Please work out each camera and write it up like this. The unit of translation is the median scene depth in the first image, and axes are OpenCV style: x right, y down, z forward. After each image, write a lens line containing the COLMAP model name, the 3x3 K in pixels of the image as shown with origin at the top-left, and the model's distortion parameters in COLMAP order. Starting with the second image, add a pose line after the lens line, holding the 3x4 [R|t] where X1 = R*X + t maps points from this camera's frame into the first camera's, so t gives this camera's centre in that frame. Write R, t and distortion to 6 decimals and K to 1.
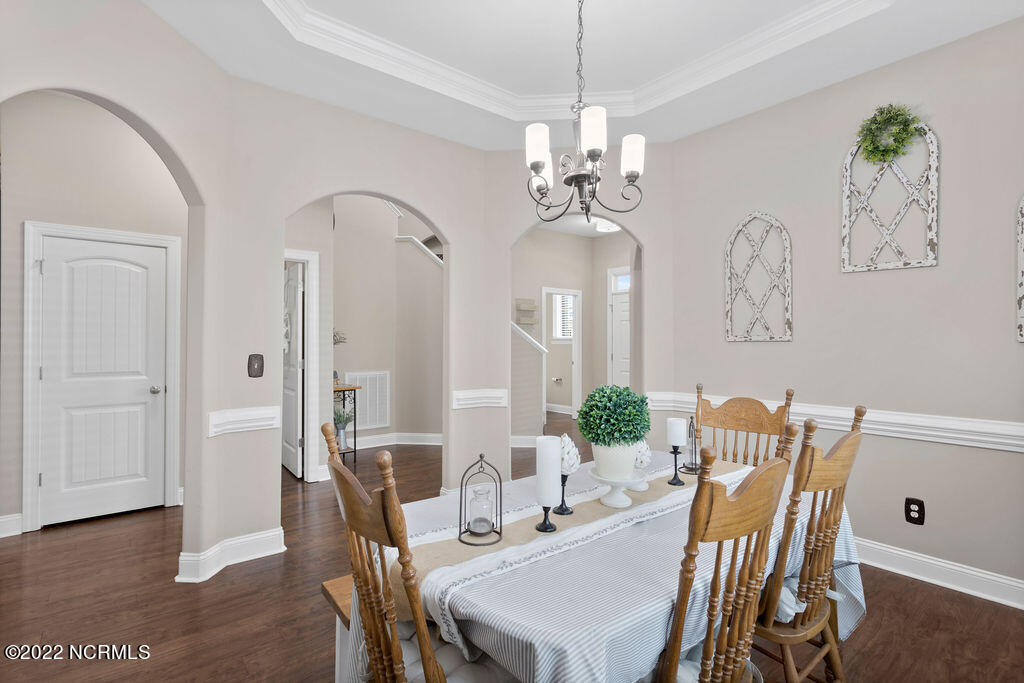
lens RADIAL K [[492.7, 0, 512.0], [0, 492.7, 341.5], [0, 0, 1]] dist [0.000396, 0.000555]
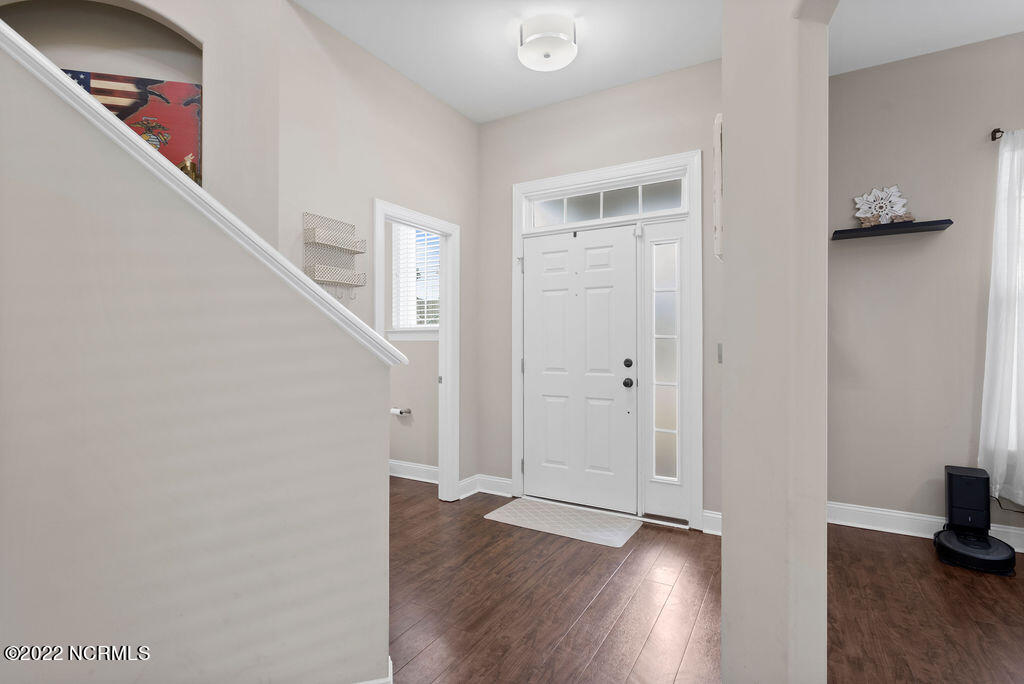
lens RADIAL K [[492.7, 0, 512.0], [0, 492.7, 342.0], [0, 0, 1]] dist [0.000396, 0.000555]
pose [[0.933761, -0.004585, 0.357867, 0.019727], [0.004809, 0.999988, 0.000264, 0.007527], [-0.357864, 0.001475, 0.933772, 0.549969]]
